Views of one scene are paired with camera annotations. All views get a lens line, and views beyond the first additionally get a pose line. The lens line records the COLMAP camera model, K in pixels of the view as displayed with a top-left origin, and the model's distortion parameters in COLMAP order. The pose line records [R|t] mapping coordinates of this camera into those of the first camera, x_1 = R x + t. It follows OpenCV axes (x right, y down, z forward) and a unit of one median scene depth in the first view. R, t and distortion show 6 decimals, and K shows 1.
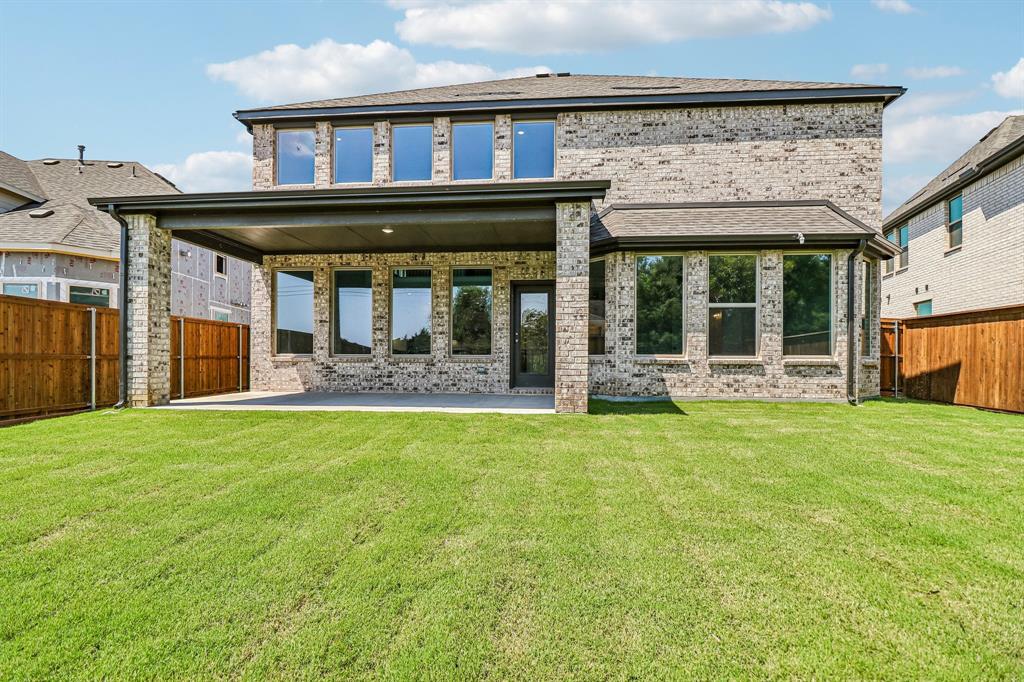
lens RADIAL K [[476.8, 0, 511.5], [0, 476.8, 358.3], [0, 0, 1]] dist [0.001512, -0.011560]
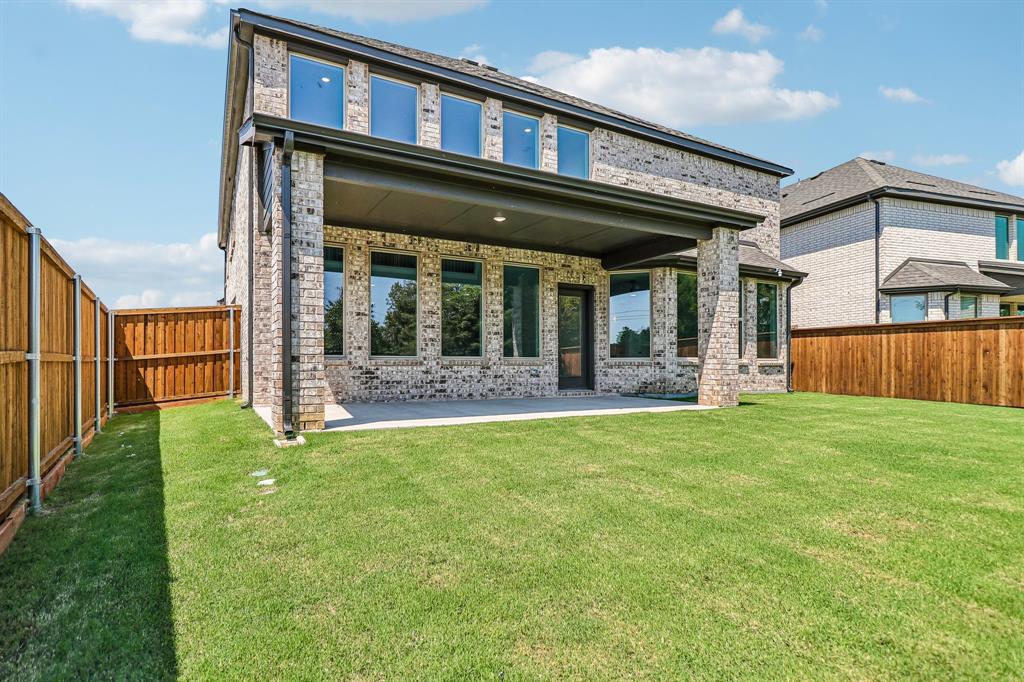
lens RADIAL K [[521.8, 0, 512.0], [0, 521.8, 359.8], [0, 0, 1]] dist [-0.001262, -0.000080]
pose [[0.834809, 0.001162, 0.550539, -0.683076], [0.001227, 0.999991, -0.003971, 0.002128], [-0.550539, 0.003991, 0.834800, 0.144486]]
